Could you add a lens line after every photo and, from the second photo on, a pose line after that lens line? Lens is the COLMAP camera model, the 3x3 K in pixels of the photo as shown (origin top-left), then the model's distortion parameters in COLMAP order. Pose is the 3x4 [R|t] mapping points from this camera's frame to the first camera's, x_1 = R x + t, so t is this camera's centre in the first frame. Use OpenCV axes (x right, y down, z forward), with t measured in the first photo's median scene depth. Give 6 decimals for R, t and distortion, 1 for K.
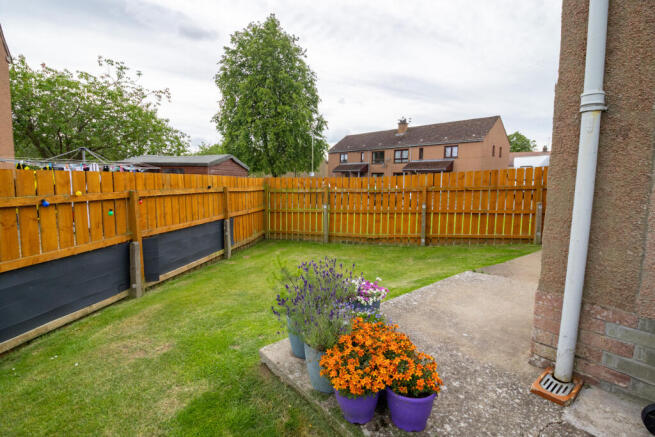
lens RADIAL K [[305.3, 0, 323.9], [0, 305.3, 211.1], [0, 0, 1]] dist [-0.004620, -0.001266]
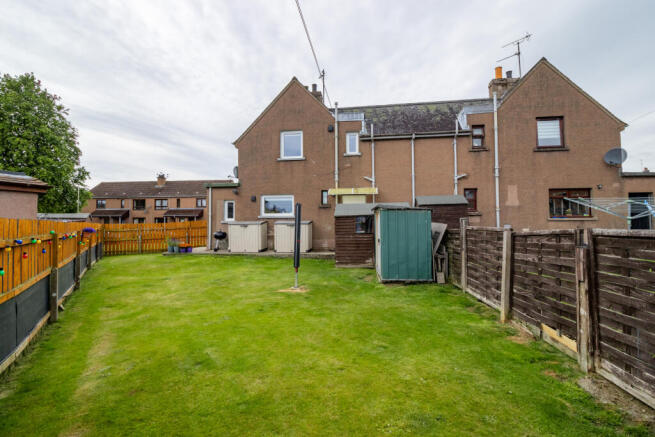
lens RADIAL K [[305.3, 0, 323.9], [0, 305.3, 211.1], [0, 0, 1]] dist [-0.004620, -0.001266]
pose [[0.722800, 0.013925, 0.690917, -0.125459], [0.082579, 0.990893, -0.106361, 0.032637], [-0.686105, 0.133933, 0.715067, -0.335530]]
